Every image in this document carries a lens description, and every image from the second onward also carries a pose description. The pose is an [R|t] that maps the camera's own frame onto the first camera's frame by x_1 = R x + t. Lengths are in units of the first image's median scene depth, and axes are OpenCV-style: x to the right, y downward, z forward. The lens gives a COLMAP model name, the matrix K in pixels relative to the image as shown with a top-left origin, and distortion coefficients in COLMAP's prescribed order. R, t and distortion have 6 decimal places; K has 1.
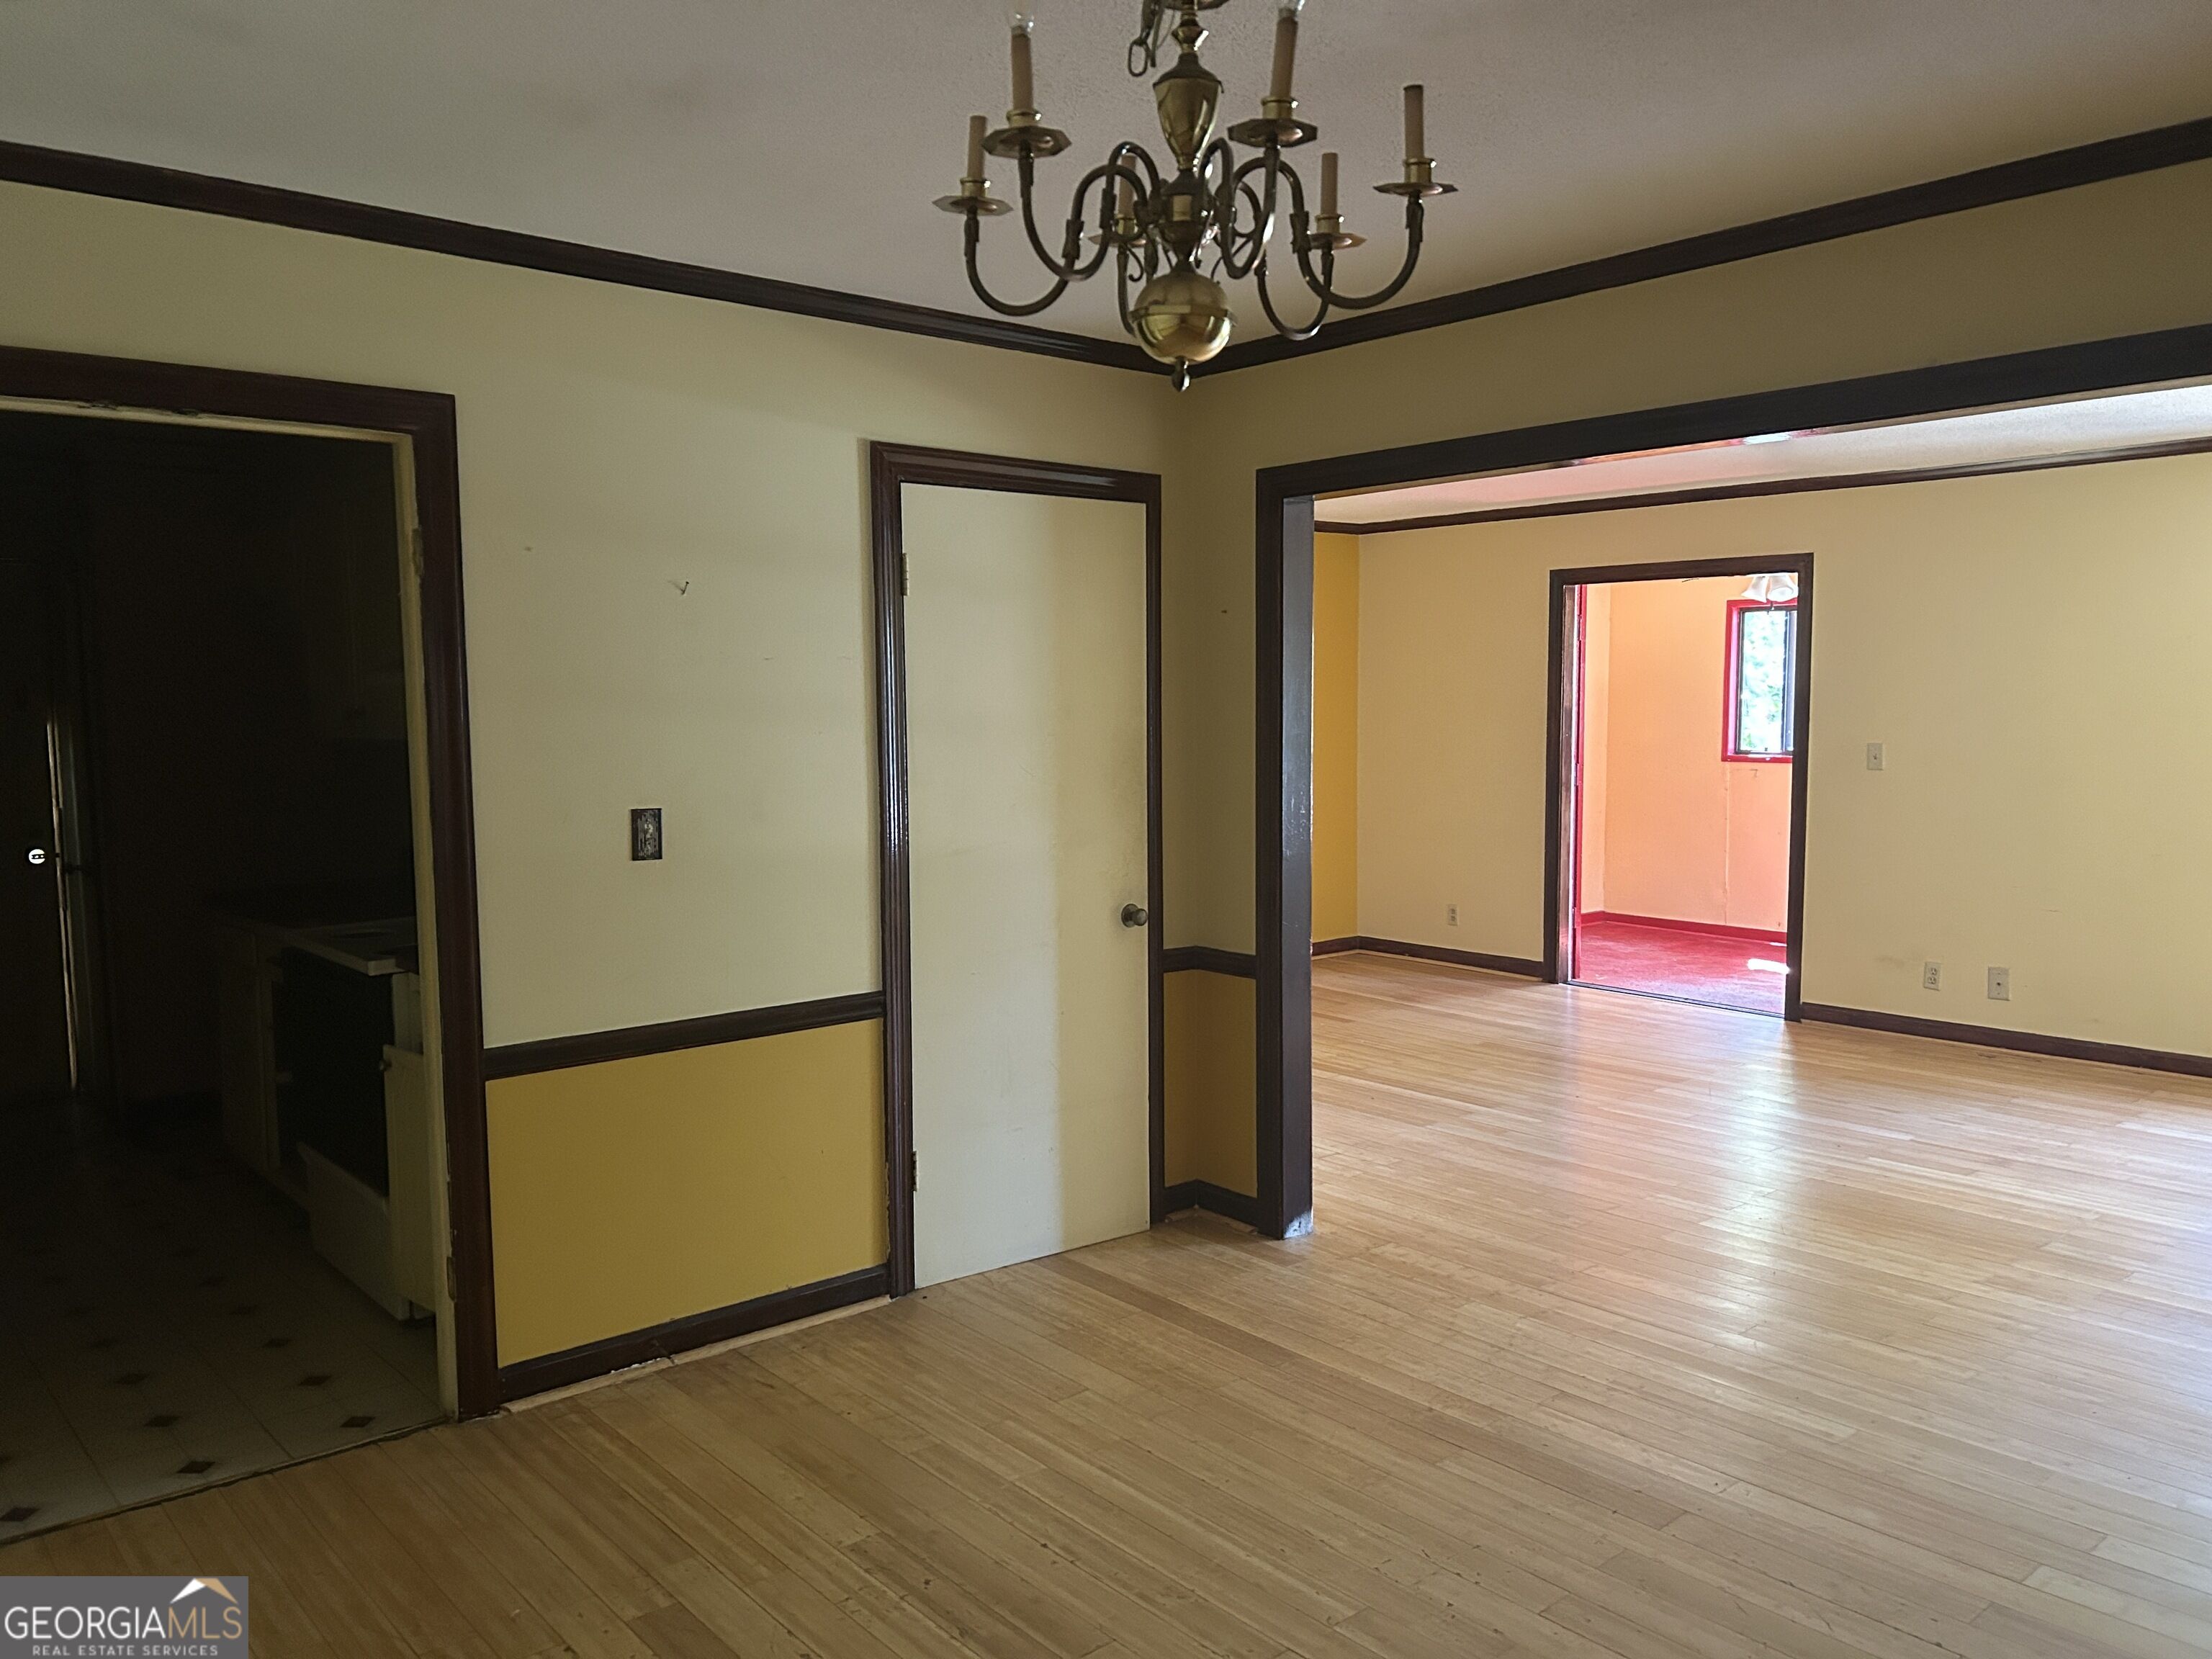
lens RADIAL K [[1674.0, 0, 1116.7], [0, 1674.0, 834.2], [0, 0, 1]] dist [0.081680, -0.088830]
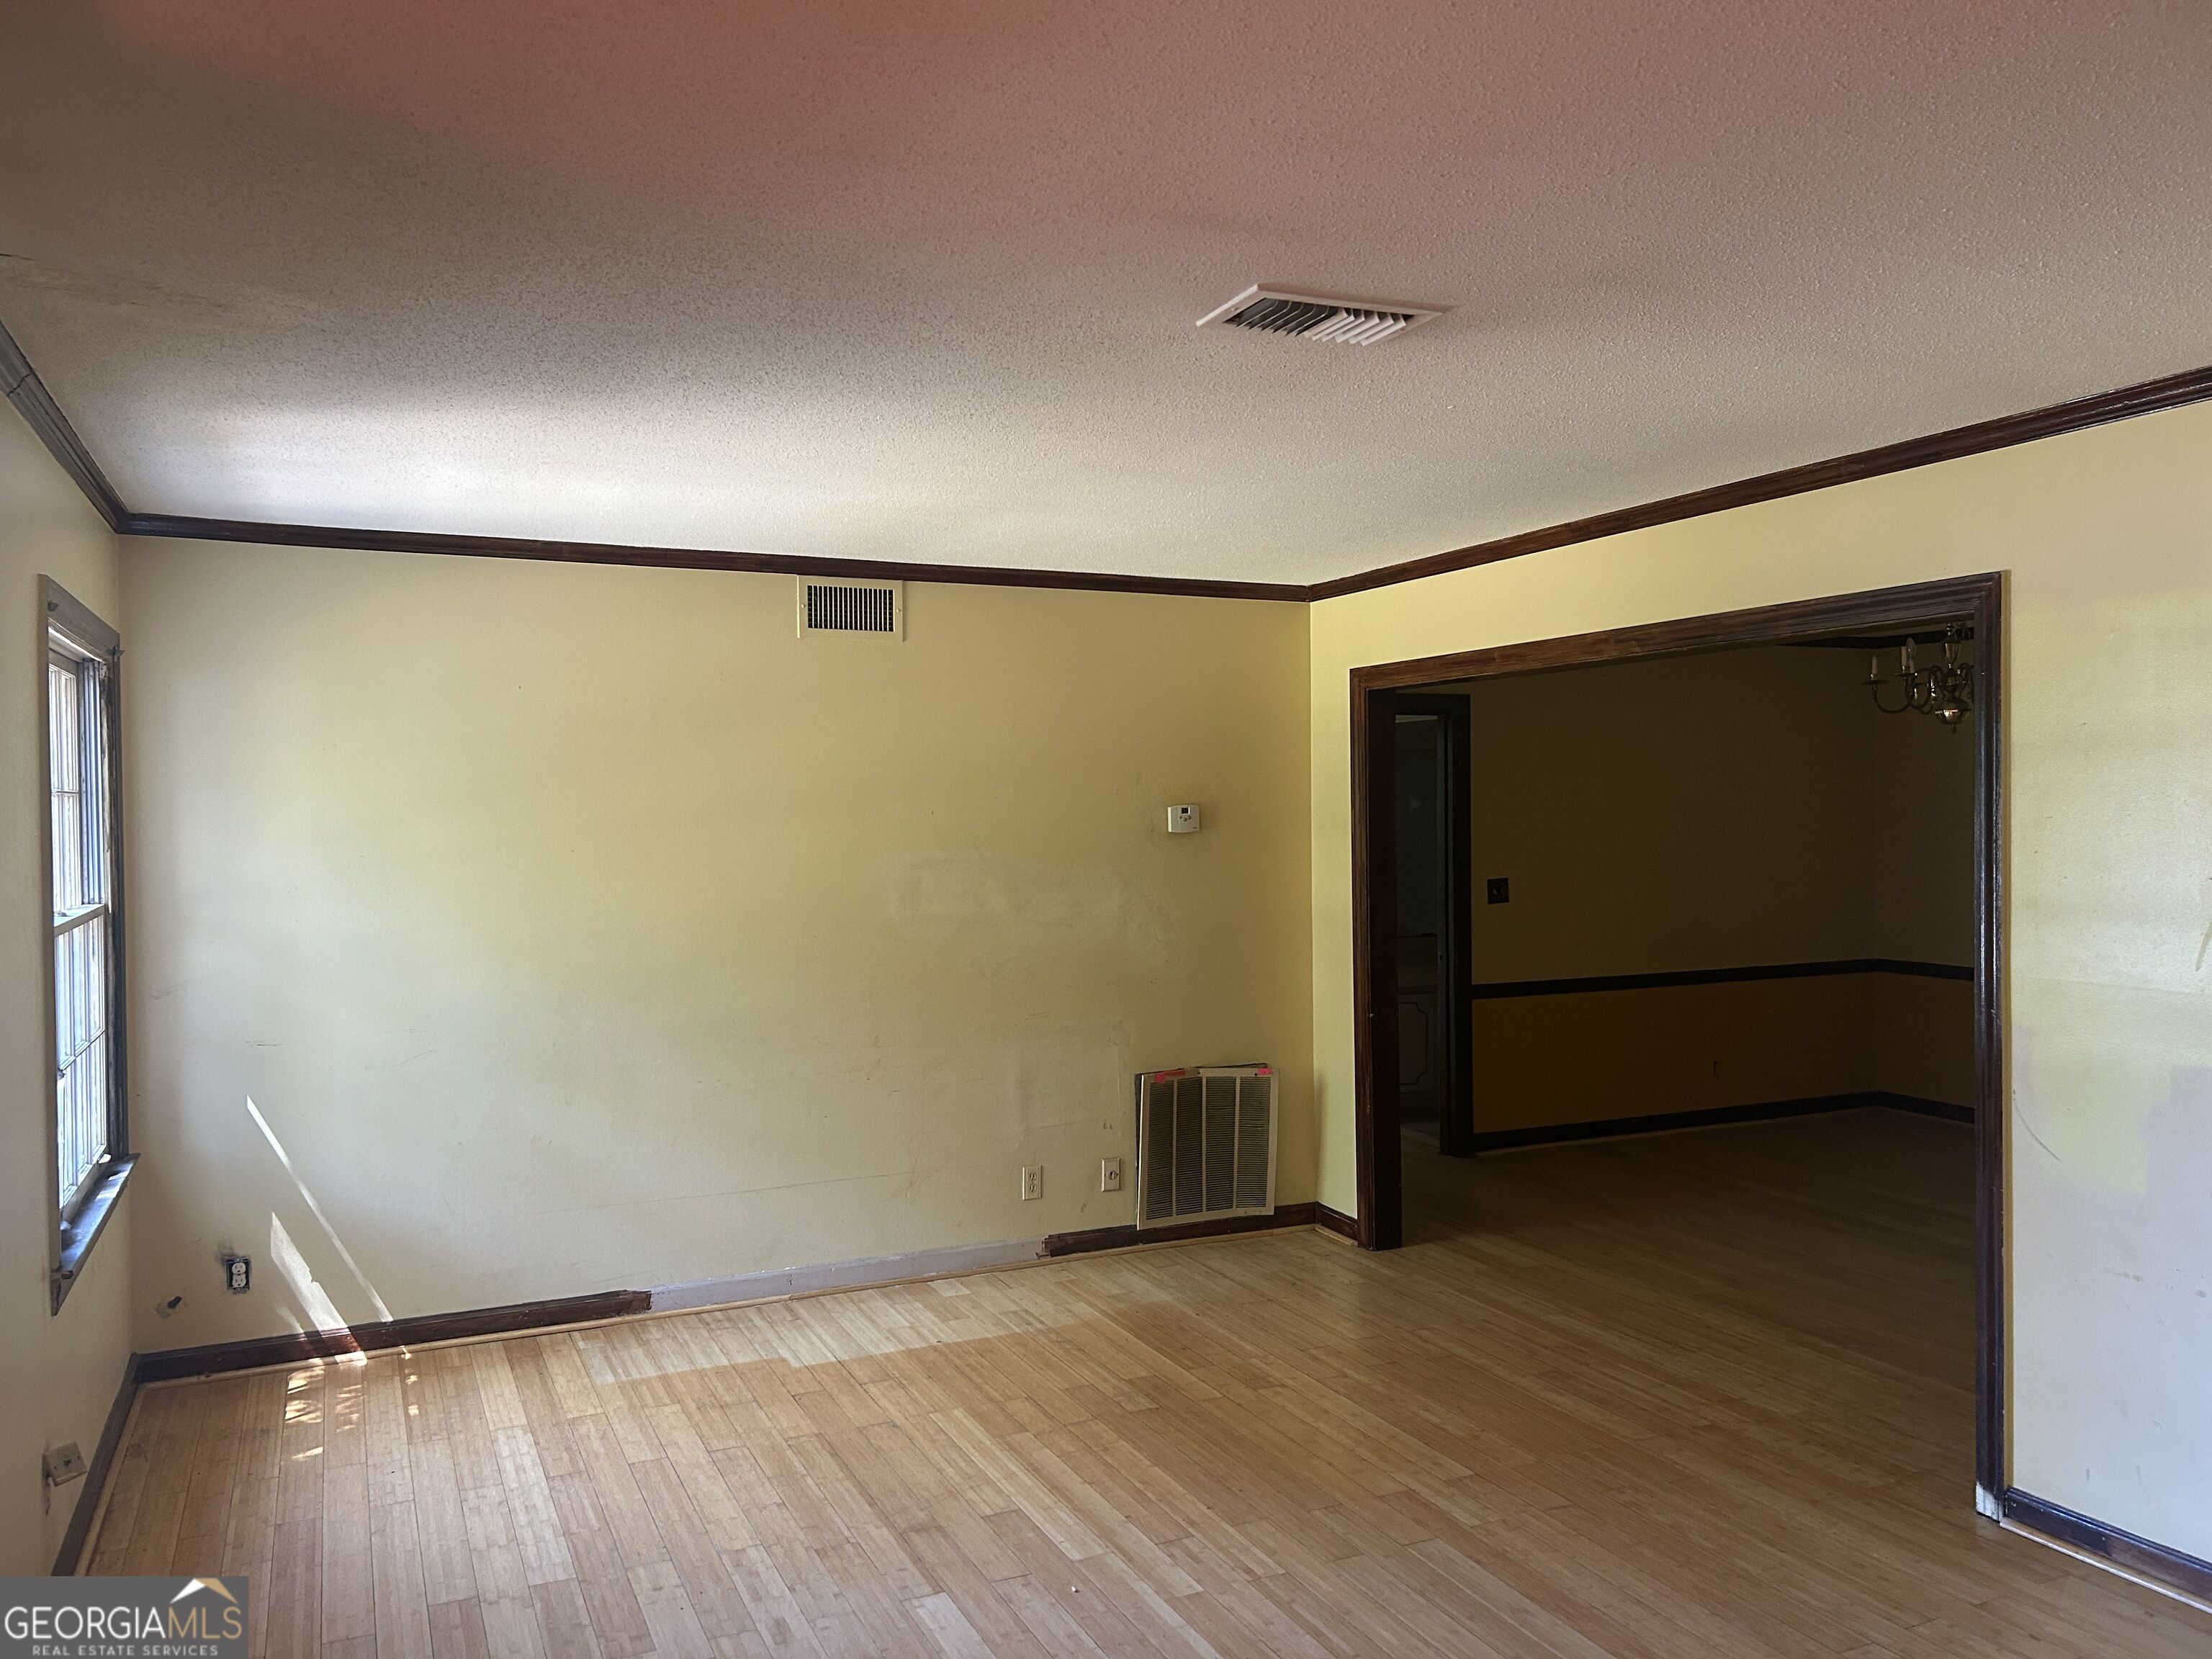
lens RADIAL K [[1674.0, 0, 1116.7], [0, 1674.0, 834.2], [0, 0, 1]] dist [0.081680, -0.088830]
pose [[-0.963460, 0.009260, 0.267693, 0.322619], [0.036000, 0.994811, 0.095158, -0.195907], [-0.265422, 0.101318, -0.958794, 2.059518]]
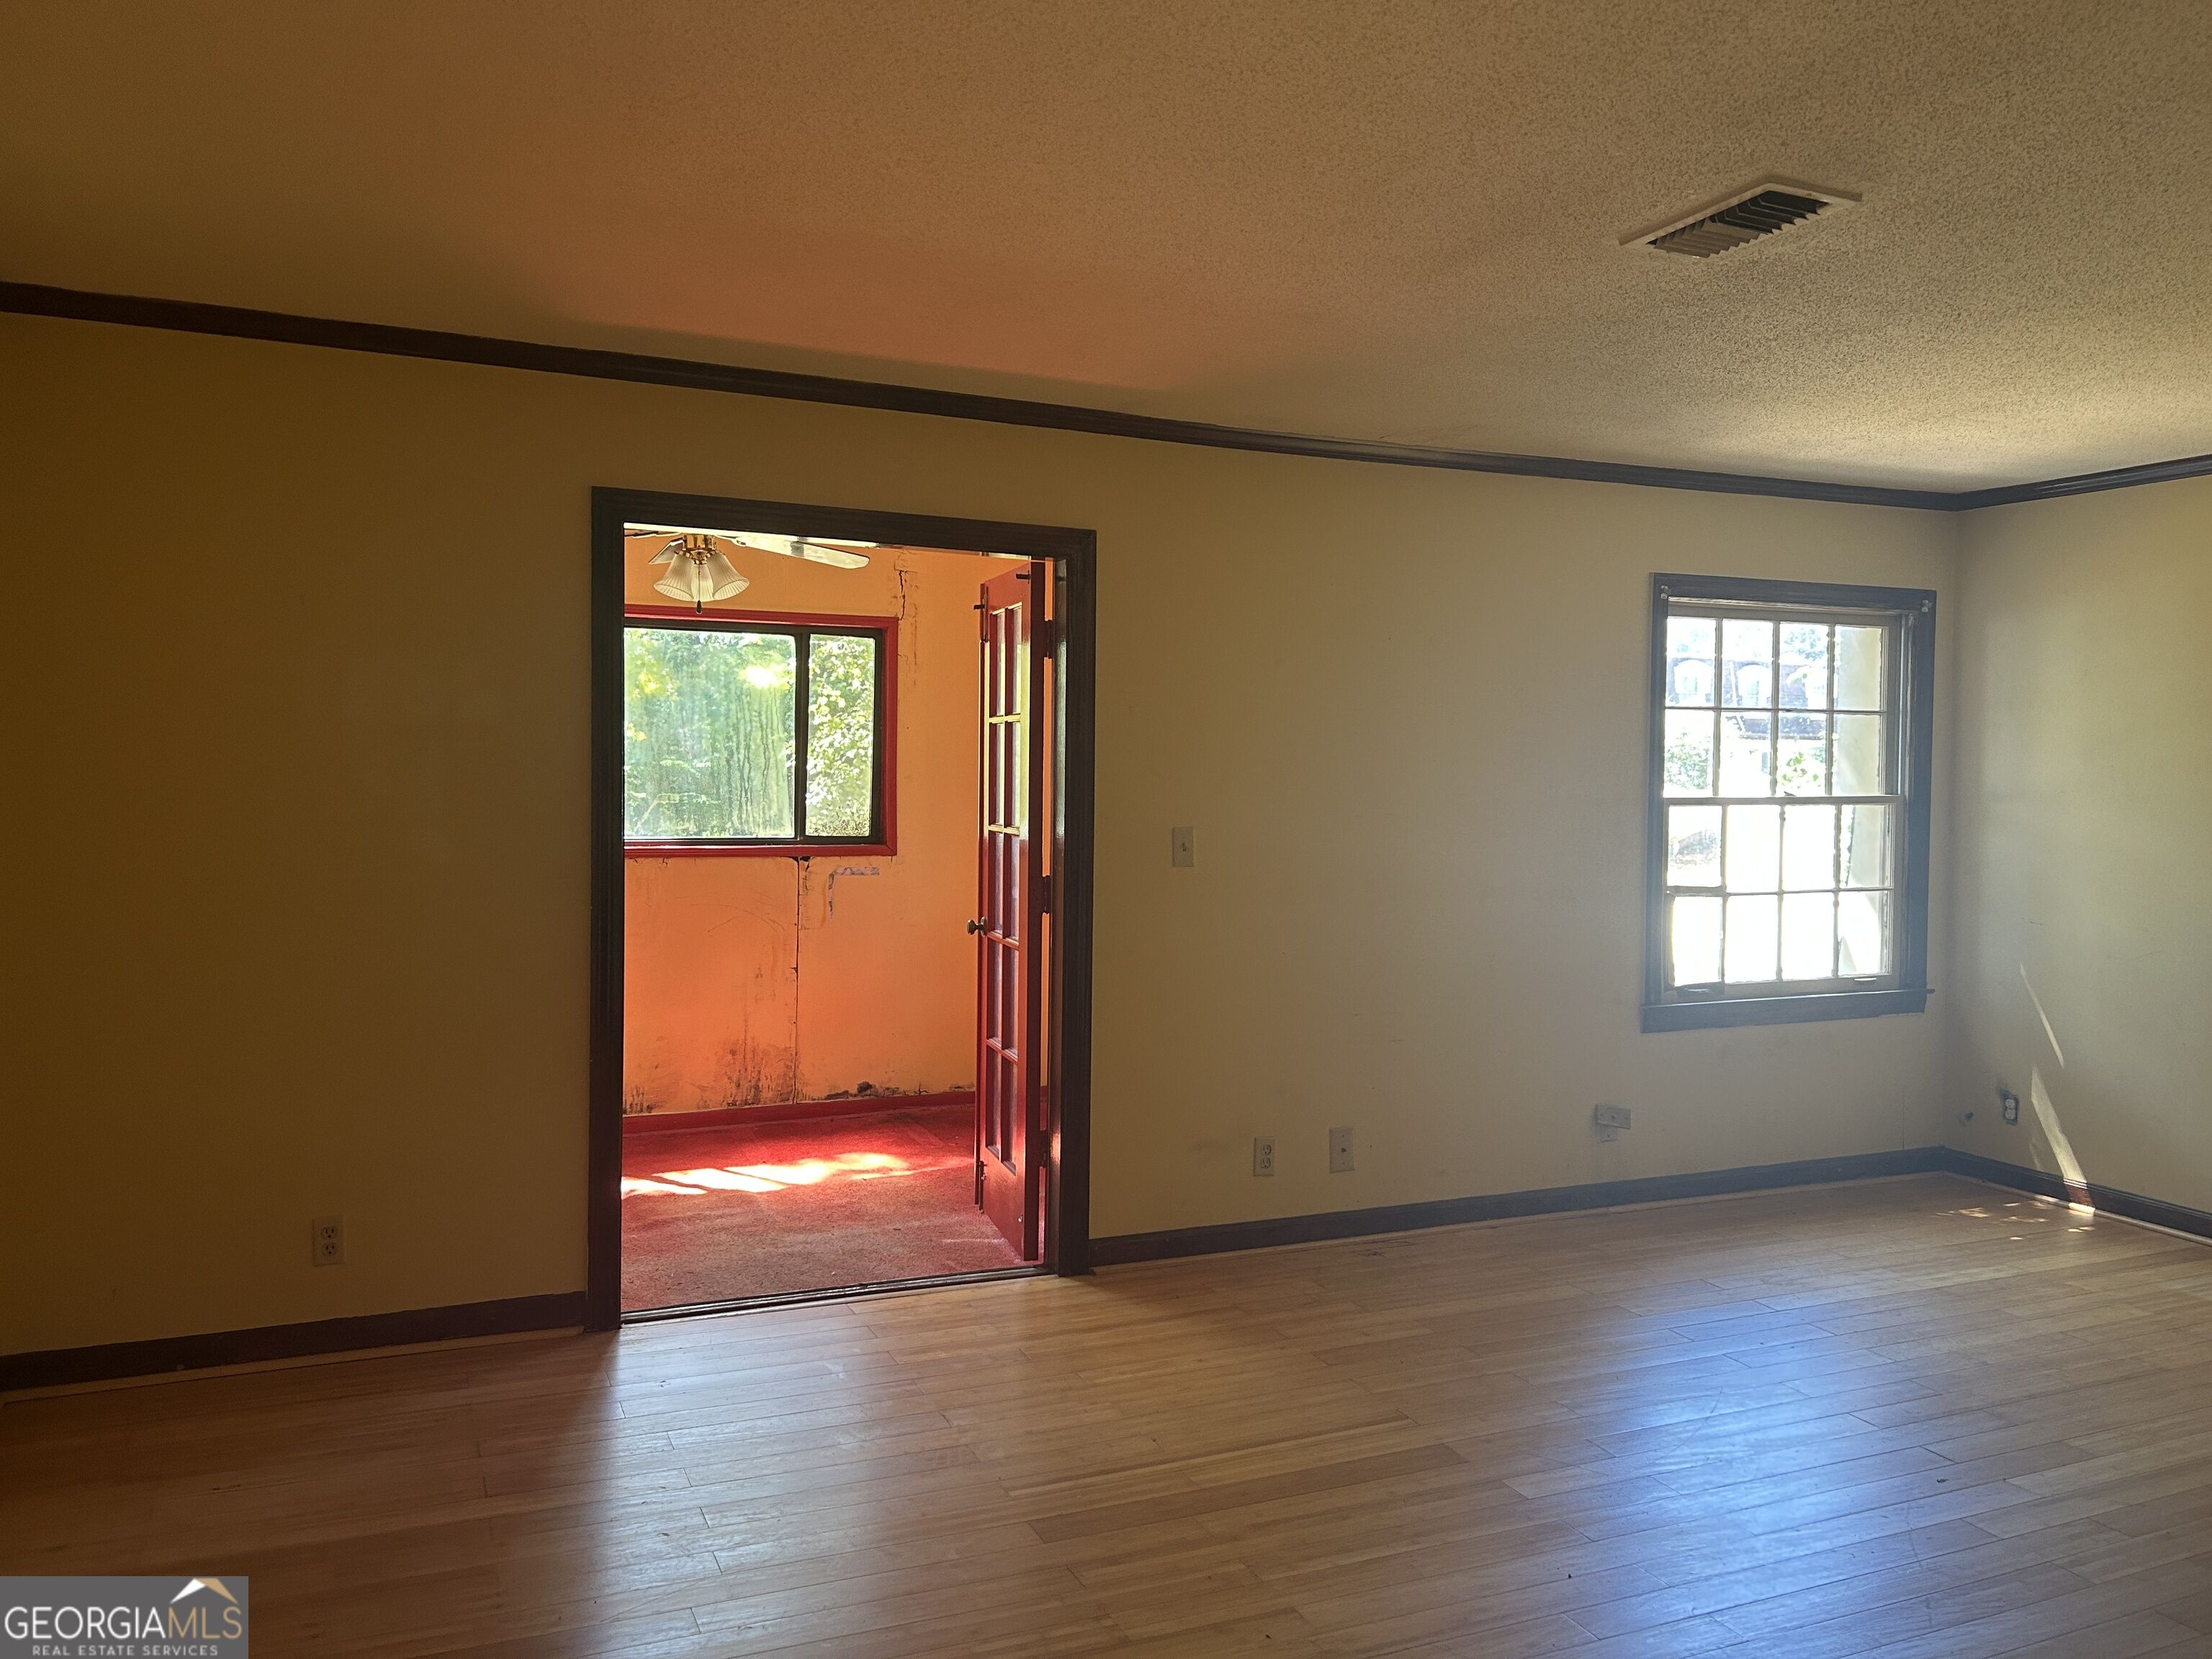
lens RADIAL K [[1674.0, 0, 1116.7], [0, 1674.0, 834.2], [0, 0, 1]] dist [0.081680, -0.088830]
pose [[0.284341, -0.030612, 0.958234, -0.338590], [0.066786, 0.997694, 0.012054, -0.103293], [-0.956394, 0.060569, 0.285730, 1.434529]]
